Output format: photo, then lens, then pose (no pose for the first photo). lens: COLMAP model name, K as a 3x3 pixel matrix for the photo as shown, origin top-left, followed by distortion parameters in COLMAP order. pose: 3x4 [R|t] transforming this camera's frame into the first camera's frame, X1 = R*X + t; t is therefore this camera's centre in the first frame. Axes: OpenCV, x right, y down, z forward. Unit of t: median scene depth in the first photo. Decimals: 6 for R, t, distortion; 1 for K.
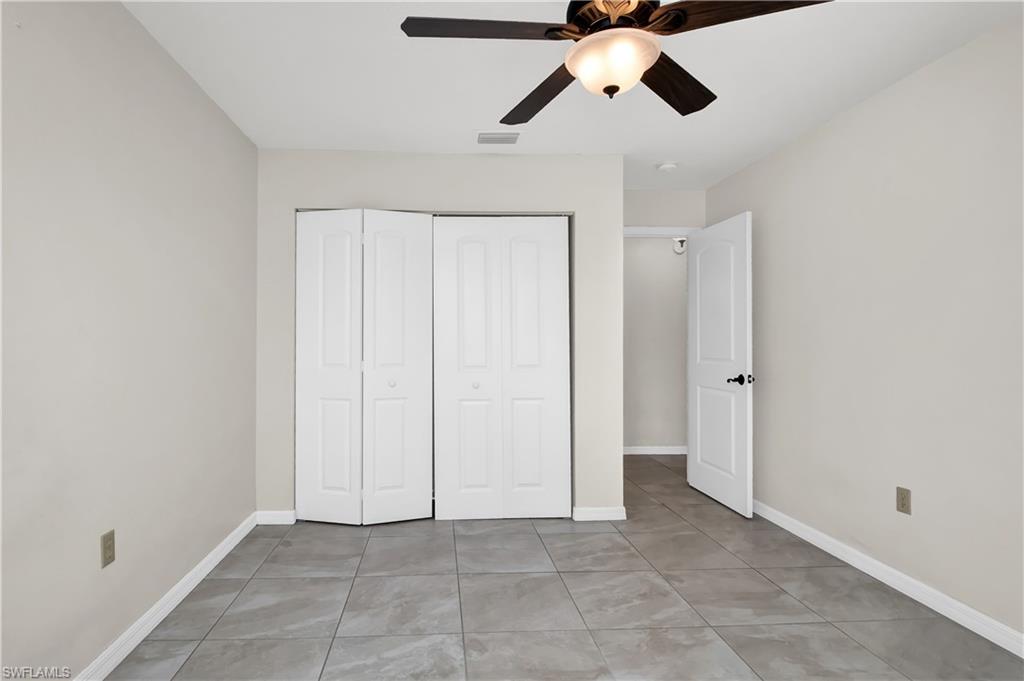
lens RADIAL K [[494.3, 0, 464.2], [0, 494.3, 337.9], [0, 0, 1]] dist [-0.006371, -0.004074]
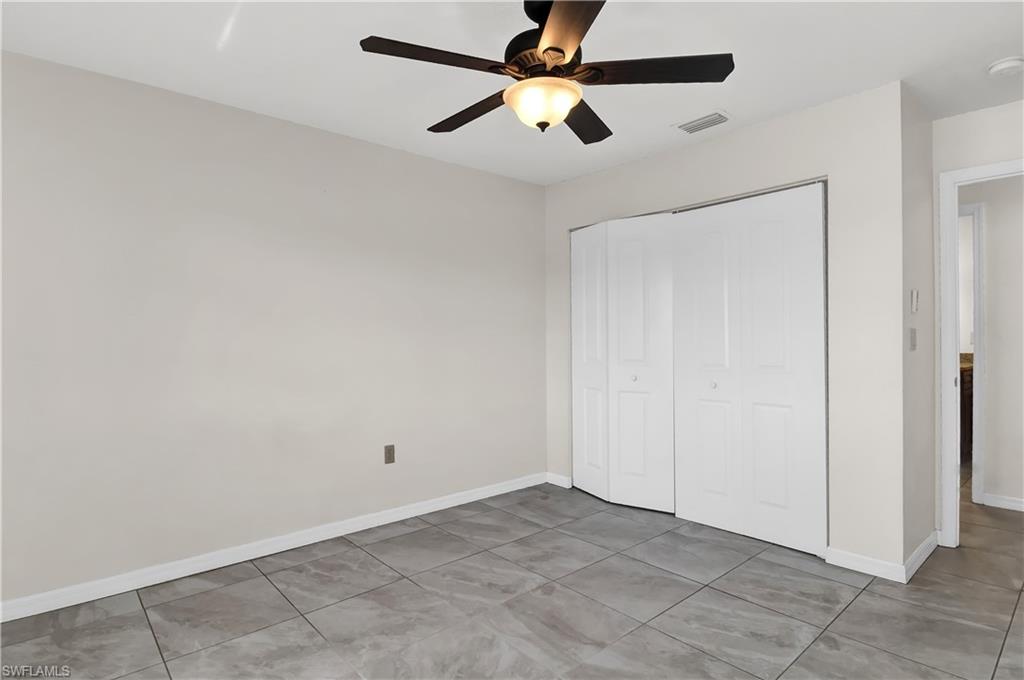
lens RADIAL K [[523.8, 0, 510.5], [0, 523.8, 341.1], [0, 0, 1]] dist [-0.002383, -0.007079]
pose [[0.630929, -0.000192, -0.775840, 0.715991], [0.007507, 0.999955, 0.005857, 0.004493], [0.775804, -0.009519, 0.630902, 0.092880]]
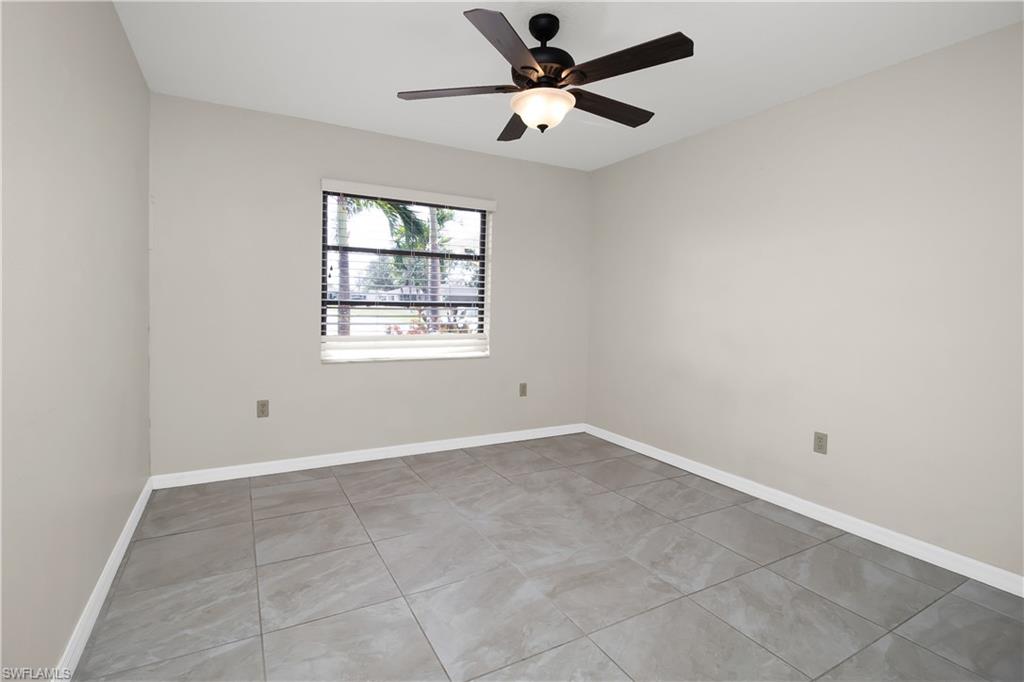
lens RADIAL K [[494.3, 0, 511.5], [0, 494.3, 335.1], [0, 0, 1]] dist [-0.006371, -0.004074]
pose [[-0.891845, 0.006160, -0.452299, 0.602423], [-0.023174, 0.997972, 0.059288, 0.007292], [0.451747, 0.063358, -0.889894, 1.328316]]
